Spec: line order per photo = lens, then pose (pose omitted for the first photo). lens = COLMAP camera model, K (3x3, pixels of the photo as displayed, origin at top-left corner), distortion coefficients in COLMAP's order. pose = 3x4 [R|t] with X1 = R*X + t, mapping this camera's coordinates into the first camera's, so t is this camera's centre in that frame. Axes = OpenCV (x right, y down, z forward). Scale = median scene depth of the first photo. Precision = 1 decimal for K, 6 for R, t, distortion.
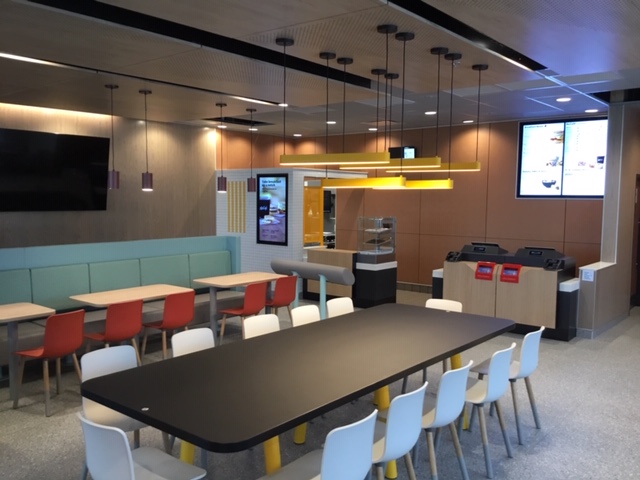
lens RADIAL K [[578.8, 0, 320.0], [0, 578.8, 240.0], [0, 0, 1]] dist [0.058796, -0.005132]
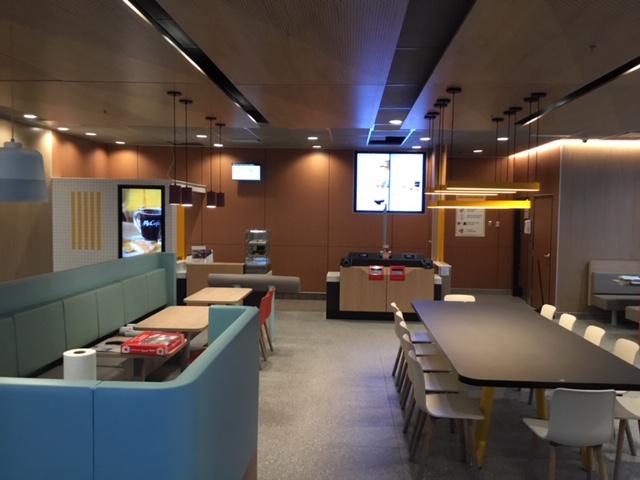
lens RADIAL K [[578.8, 0, 320.0], [0, 578.8, 240.0], [0, 0, 1]] dist [0.058796, -0.005132]
pose [[0.801842, -0.024631, 0.597028, -0.457469], [0.034822, 0.999378, -0.005538, -0.011263], [-0.596520, 0.025230, 0.802201, 0.080784]]
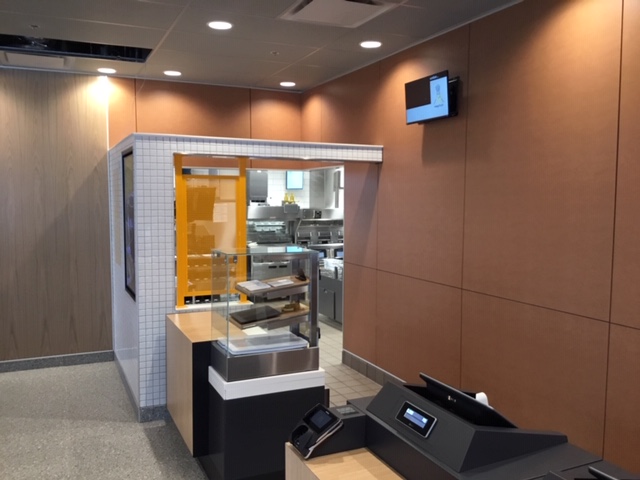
lens RADIAL K [[578.8, 0, 320.0], [0, 578.8, 240.0], [0, 0, 1]] dist [0.058796, -0.005132]
pose [[0.900744, 0.028793, -0.433396, 0.302316], [-0.029714, 0.999548, 0.004652, -0.051538], [0.433333, 0.008688, 0.901192, 0.696068]]
